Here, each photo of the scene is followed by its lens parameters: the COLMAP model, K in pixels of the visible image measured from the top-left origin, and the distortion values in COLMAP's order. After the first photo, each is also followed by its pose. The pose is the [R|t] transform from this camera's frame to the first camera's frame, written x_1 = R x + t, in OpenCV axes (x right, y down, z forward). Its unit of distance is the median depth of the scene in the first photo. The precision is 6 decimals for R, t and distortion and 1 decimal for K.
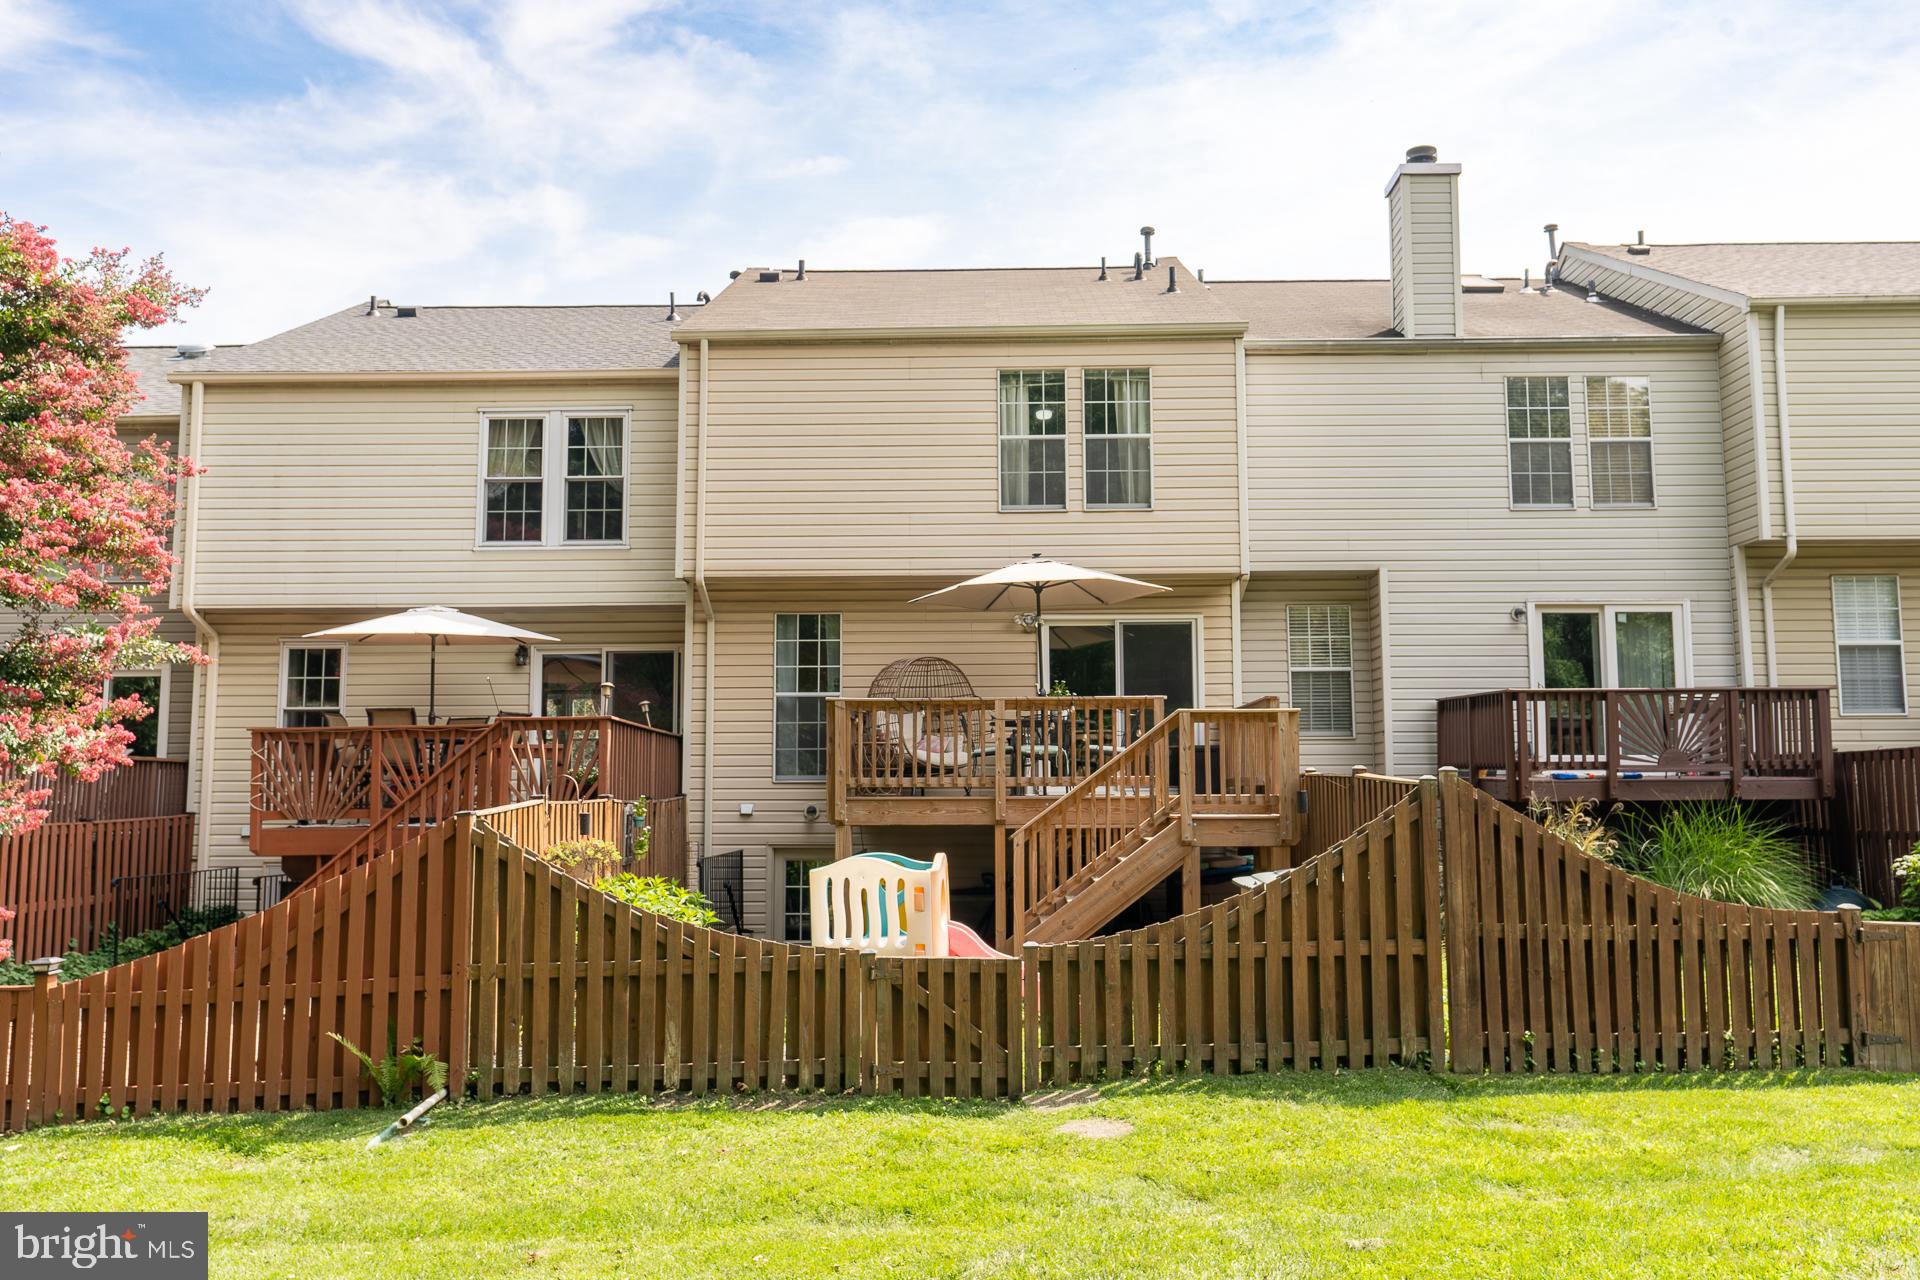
lens RADIAL K [[1571.1, 0, 959.3], [0, 1571.1, 643.1], [0, 0, 1]] dist [-0.006256, -0.001905]
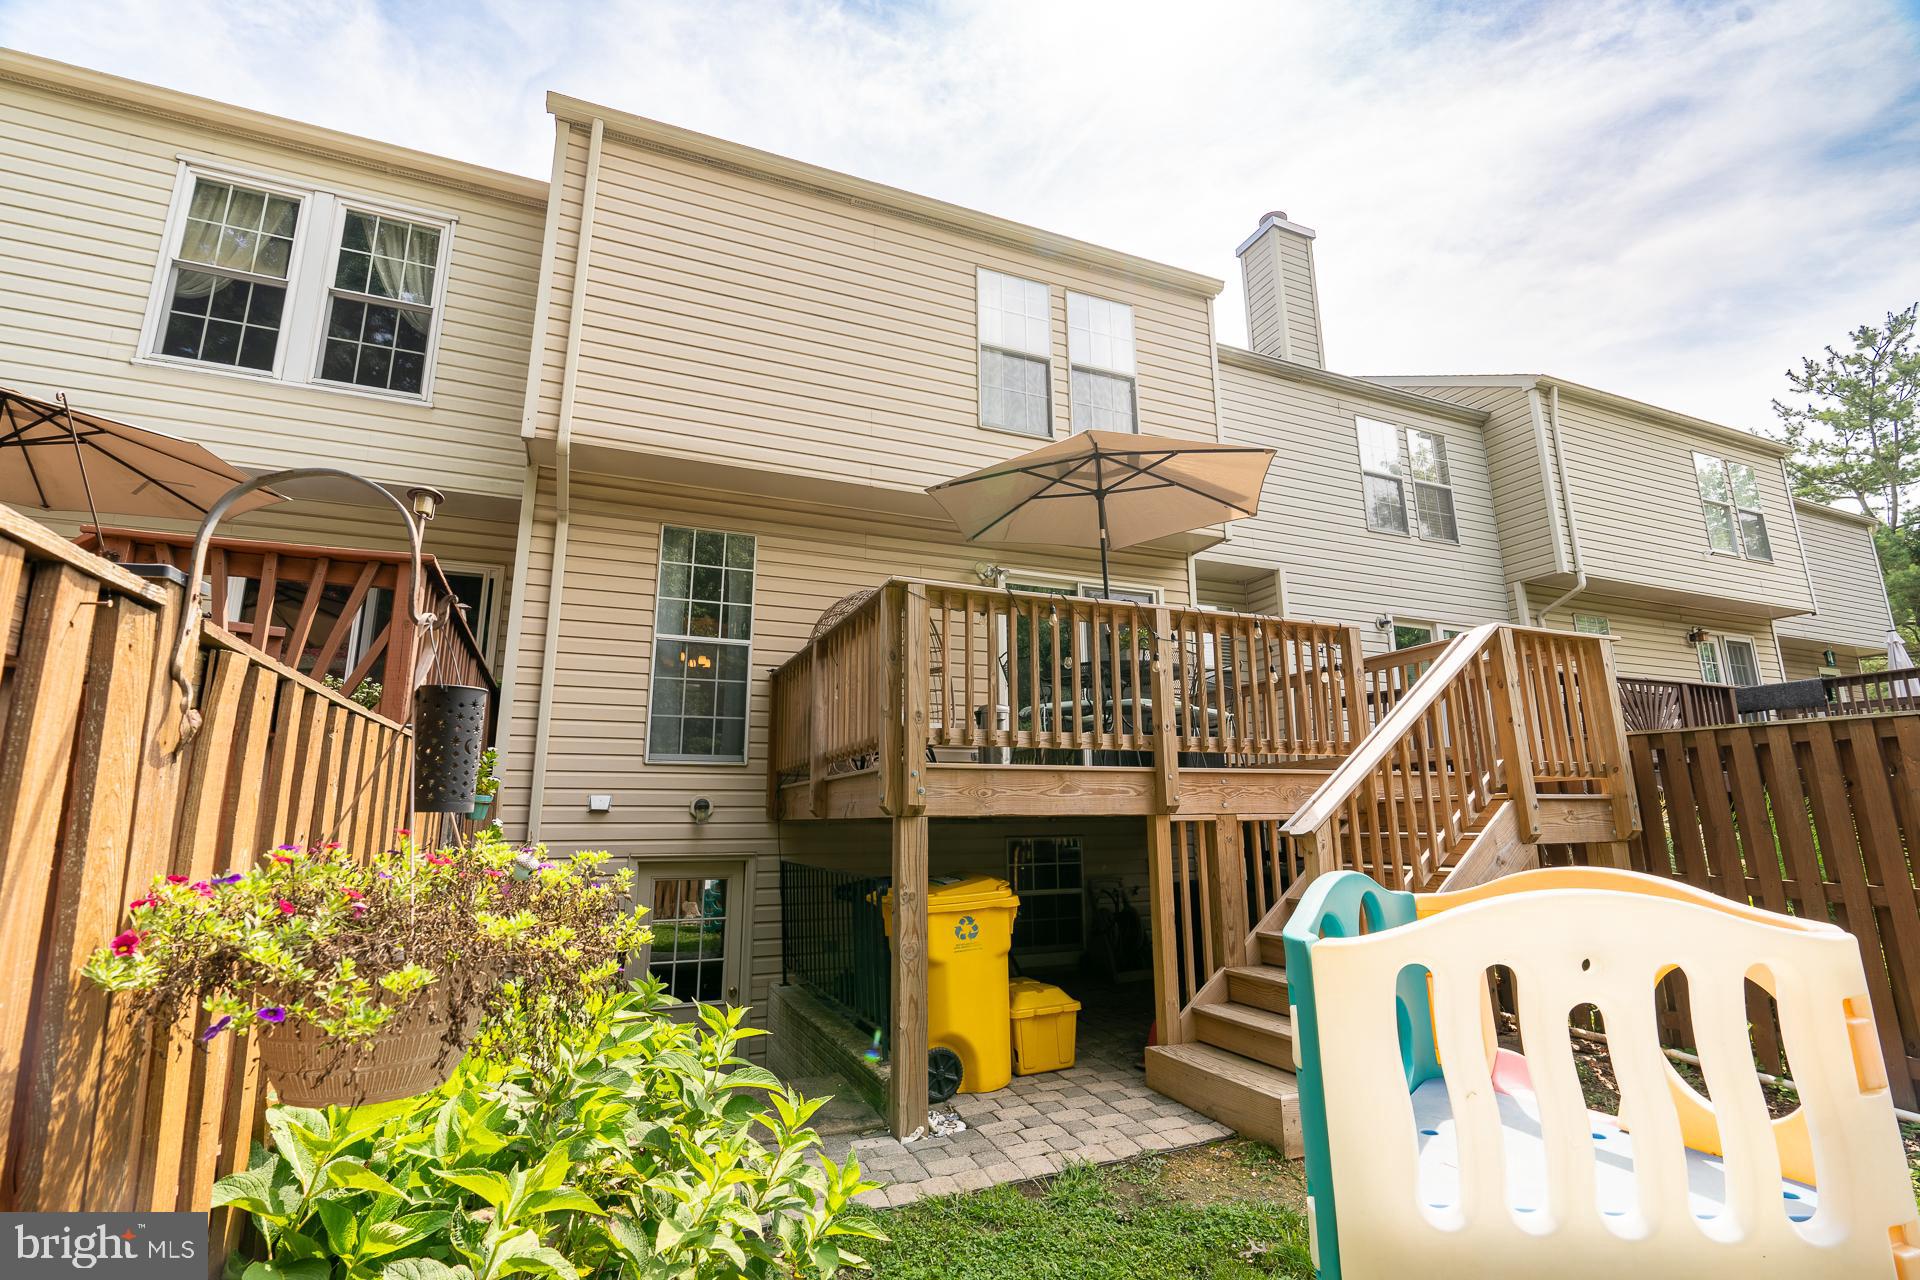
lens RADIAL K [[873.2, 0, 961.1], [0, 873.2, 637.9], [0, 0, 1]] dist [-0.007909, 0.000148]
pose [[0.908879, 0.082857, 0.408746, -0.151312], [-0.036023, 0.992000, -0.120989, 0.074763], [-0.415501, 0.095240, 0.904593, 0.591156]]
